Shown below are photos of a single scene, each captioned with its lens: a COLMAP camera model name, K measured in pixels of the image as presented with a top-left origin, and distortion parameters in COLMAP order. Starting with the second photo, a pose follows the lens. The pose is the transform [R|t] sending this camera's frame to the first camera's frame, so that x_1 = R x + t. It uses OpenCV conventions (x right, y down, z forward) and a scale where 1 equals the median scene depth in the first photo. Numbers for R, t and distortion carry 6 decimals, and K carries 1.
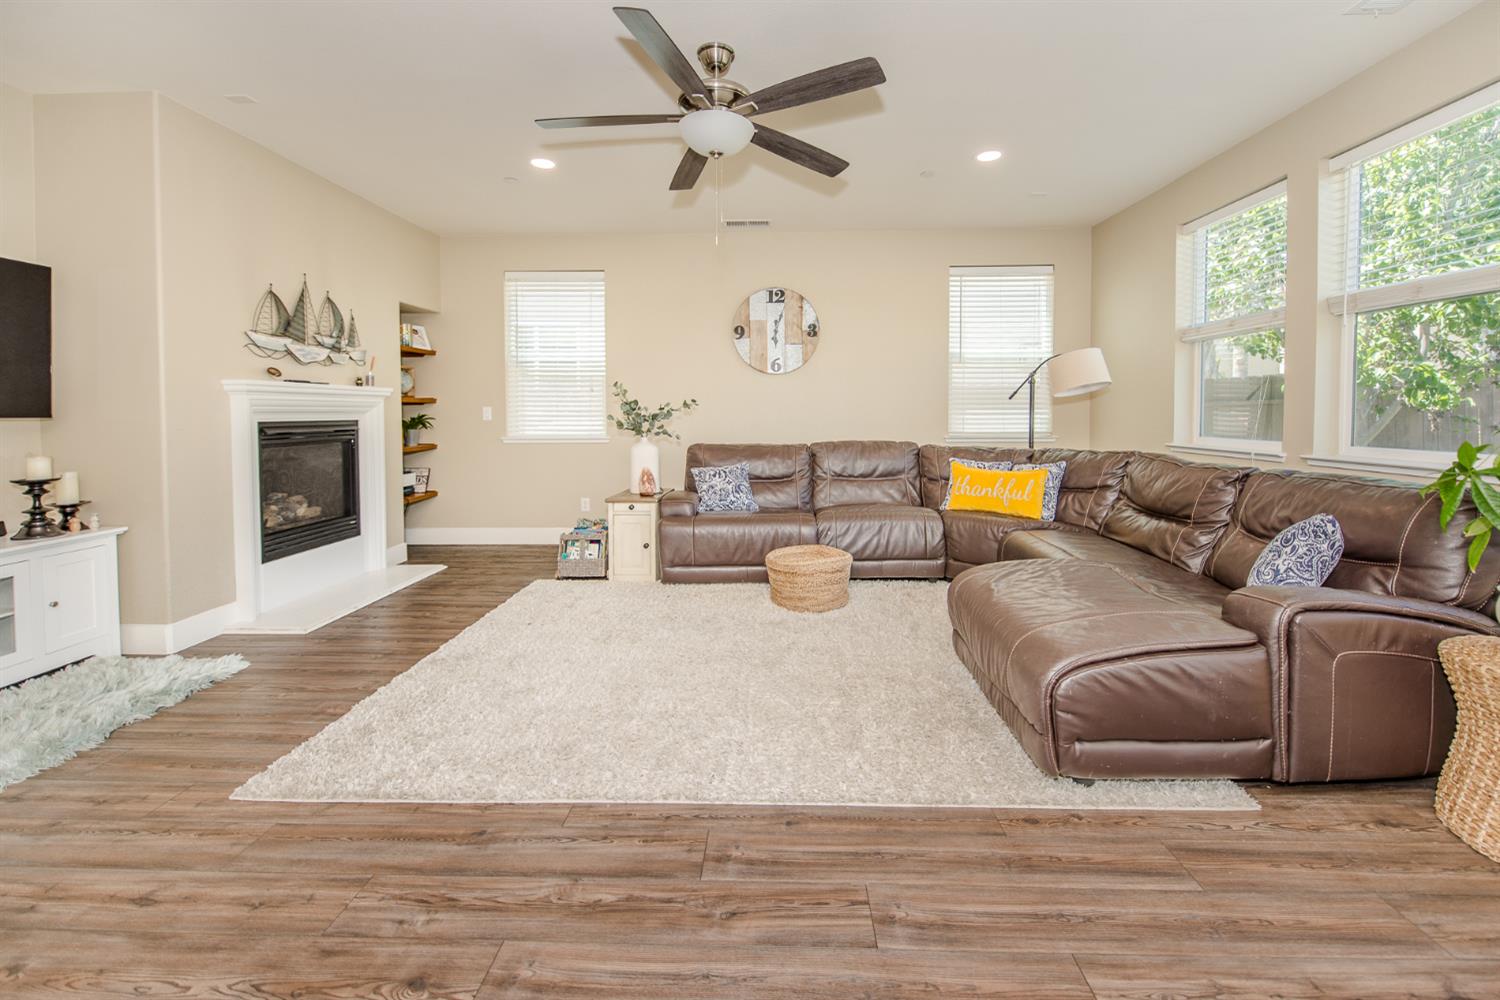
lens RADIAL K [[630.8, 0, 753.8], [0, 630.8, 426.0], [0, 0, 1]] dist [0.002919, -0.003406]
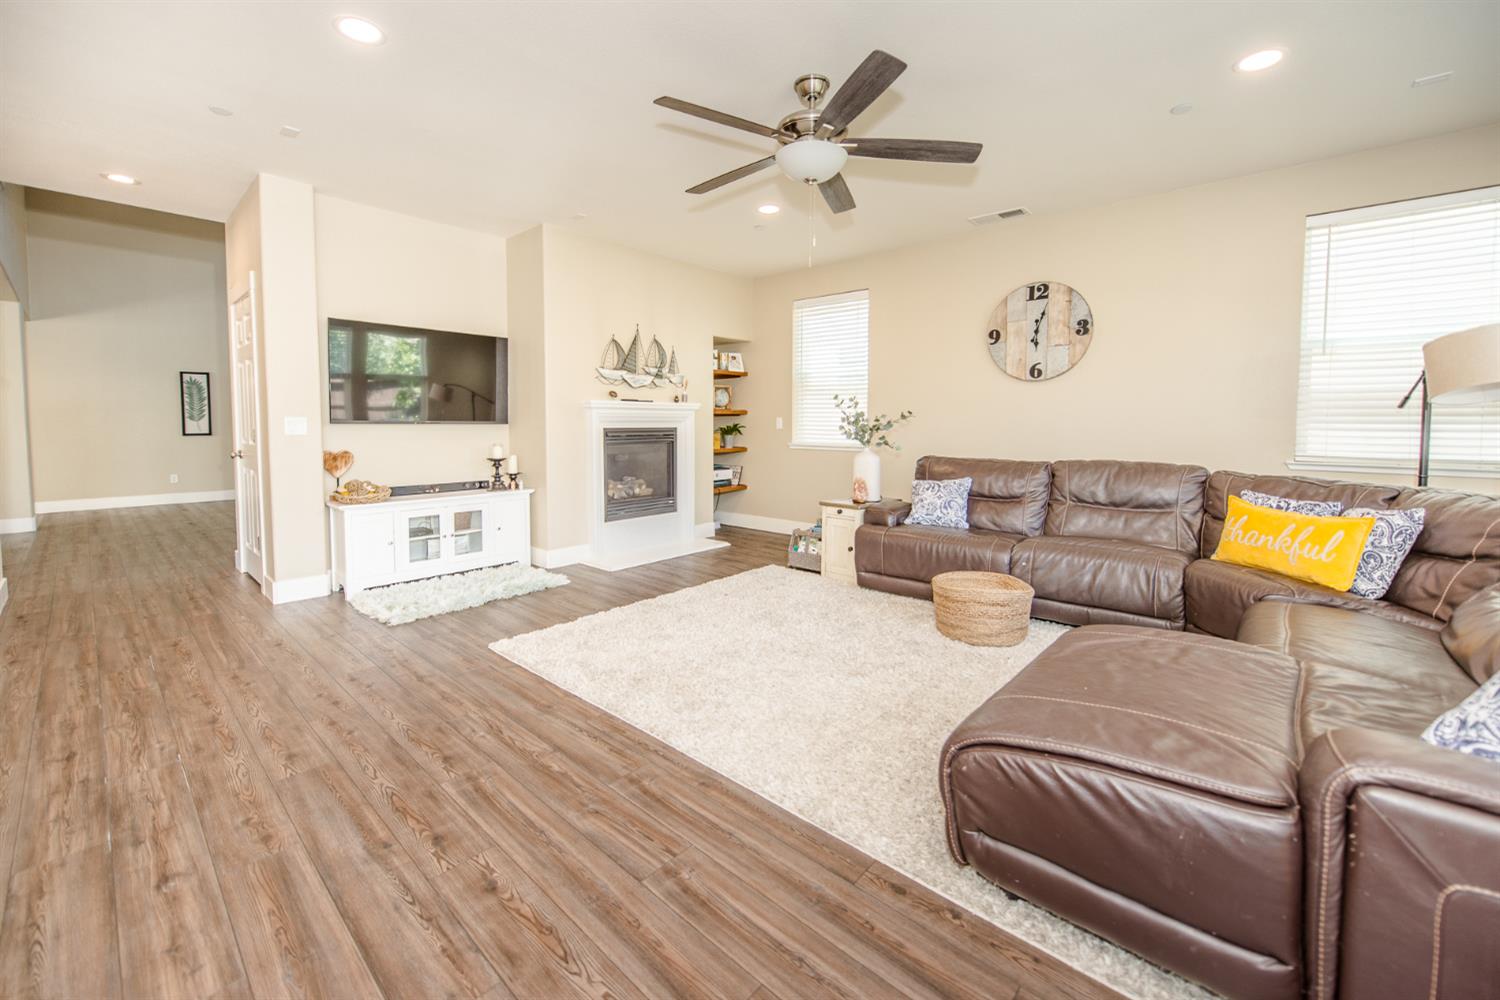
lens RADIAL K [[631.1, 0, 752.3], [0, 631.1, 448.0], [0, 0, 1]] dist [0.001824, -0.000206]
pose [[0.745541, 0.034721, -0.665554, 0.416902], [-0.020176, 0.999360, 0.029534, -0.008682], [0.666154, -0.008590, 0.745765, 0.099382]]
